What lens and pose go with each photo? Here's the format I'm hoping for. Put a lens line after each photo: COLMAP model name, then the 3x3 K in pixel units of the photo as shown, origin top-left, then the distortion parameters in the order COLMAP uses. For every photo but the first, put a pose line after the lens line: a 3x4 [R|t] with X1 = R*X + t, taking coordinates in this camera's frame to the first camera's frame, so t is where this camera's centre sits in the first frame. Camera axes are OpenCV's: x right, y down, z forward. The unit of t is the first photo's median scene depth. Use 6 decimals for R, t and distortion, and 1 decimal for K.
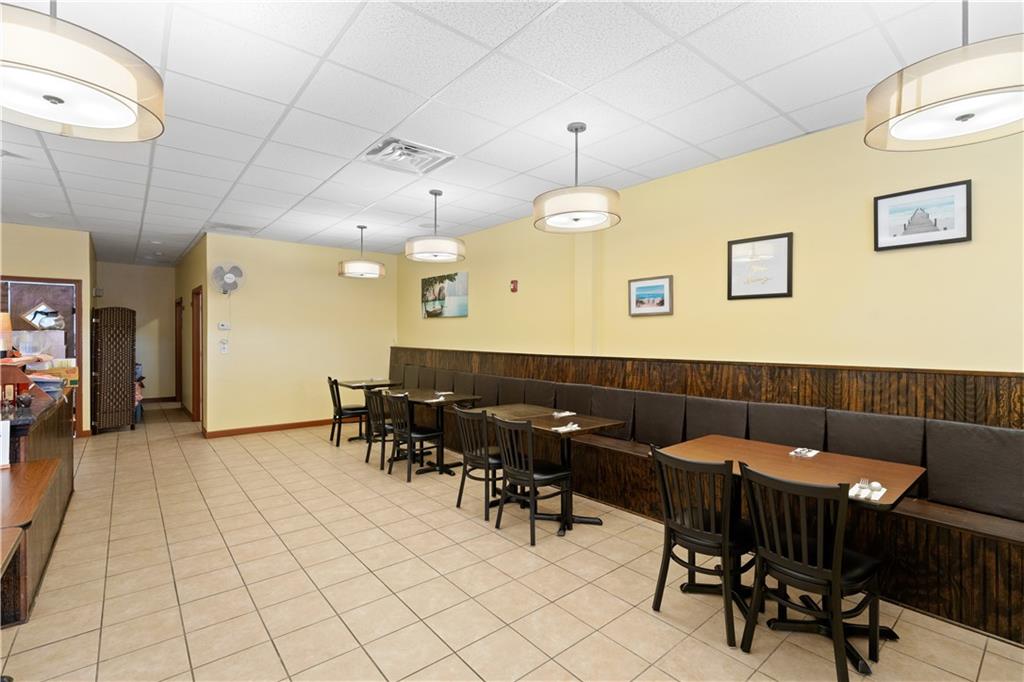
lens RADIAL K [[461.3, 0, 514.3], [0, 461.3, 337.2], [0, 0, 1]] dist [-0.000240, -0.000063]
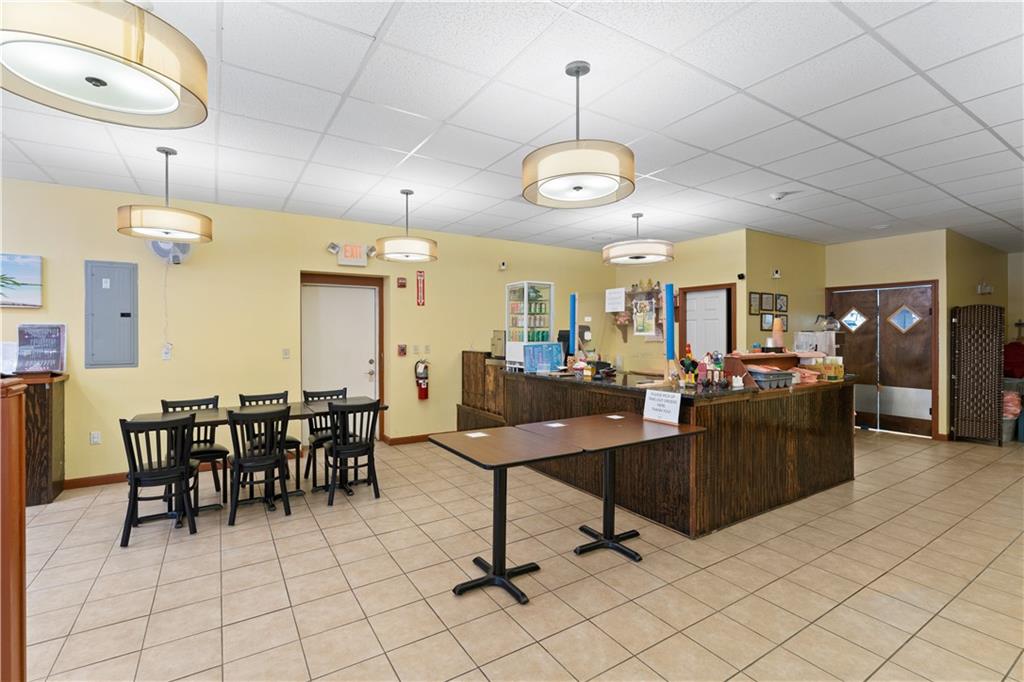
lens RADIAL K [[461.3, 0, 514.3], [0, 461.3, 337.2], [0, 0, 1]] dist [-0.000240, -0.000063]
pose [[-0.130507, 0.000729, -0.991447, 0.264131], [-0.004059, 0.999991, 0.001270, 0.001672], [0.991439, 0.004190, -0.130503, 0.420376]]
